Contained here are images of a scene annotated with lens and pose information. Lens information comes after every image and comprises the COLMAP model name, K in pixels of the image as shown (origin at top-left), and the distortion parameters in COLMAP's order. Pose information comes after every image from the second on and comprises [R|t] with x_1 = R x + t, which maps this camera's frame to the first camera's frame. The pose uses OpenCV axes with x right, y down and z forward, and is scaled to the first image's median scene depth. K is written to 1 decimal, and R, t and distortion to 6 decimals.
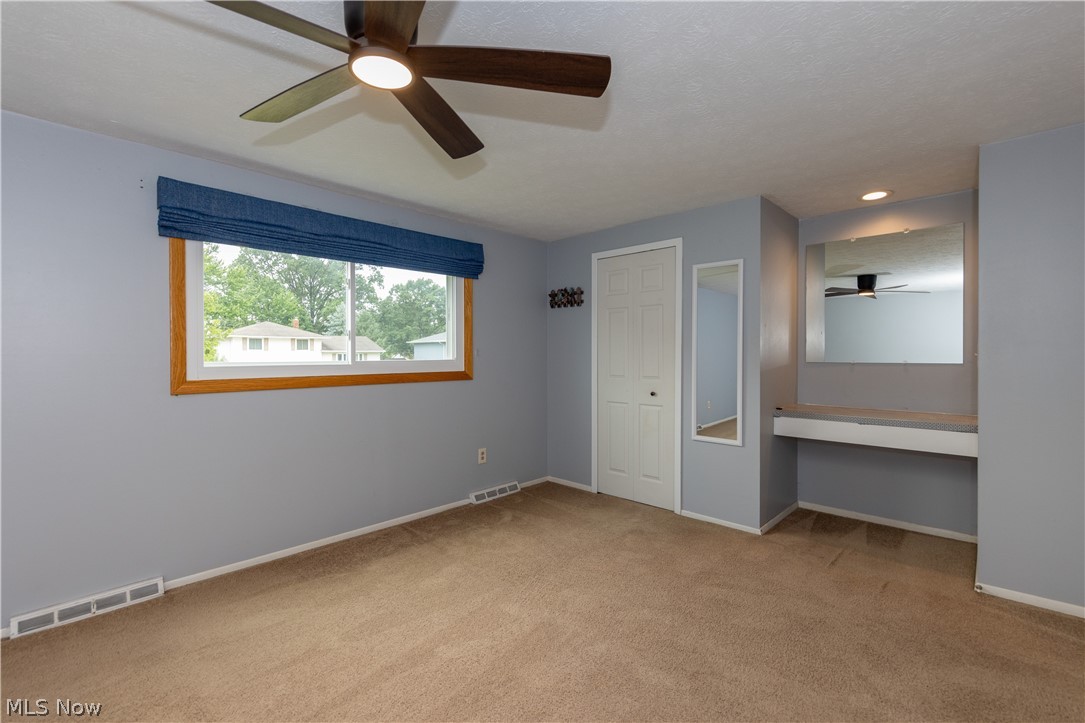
lens RADIAL K [[476.5, 0, 548.7], [0, 476.5, 359.8], [0, 0, 1]] dist [0.001295, 0.000348]
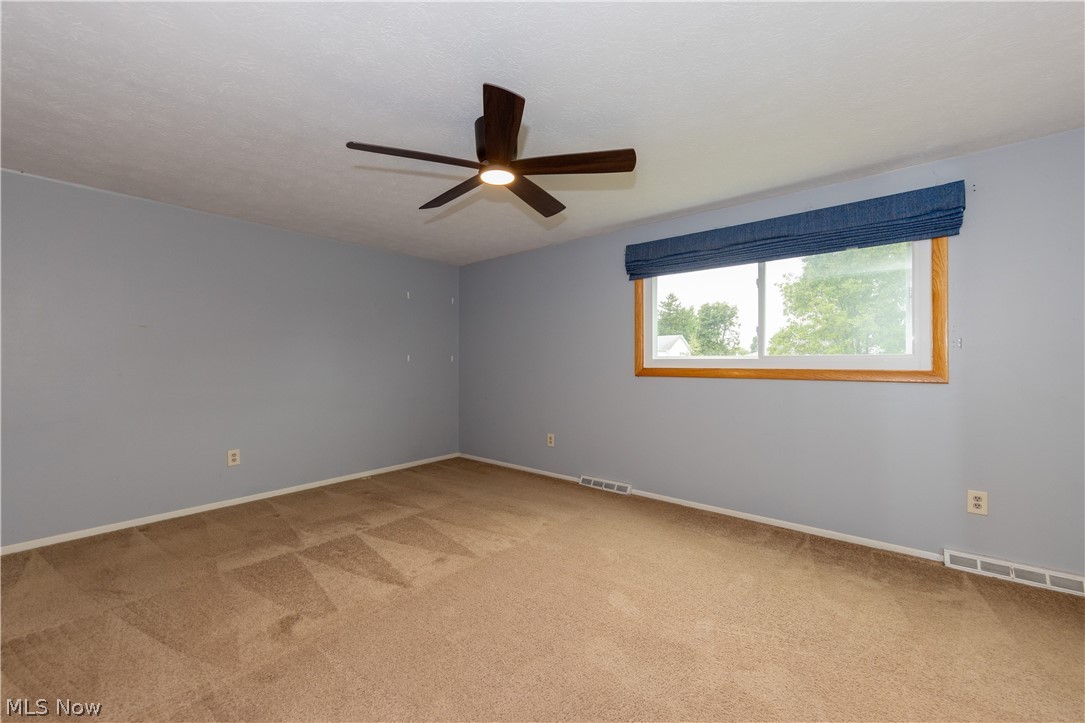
lens RADIAL K [[439.7, 0, 549.5], [0, 439.7, 362.9], [0, 0, 1]] dist [0.000984, -0.000005]
pose [[0.056921, 0.010582, -0.998323, 0.505527], [-0.007621, 0.999919, 0.010164, 0.011389], [0.998350, 0.007029, 0.056997, 0.450936]]
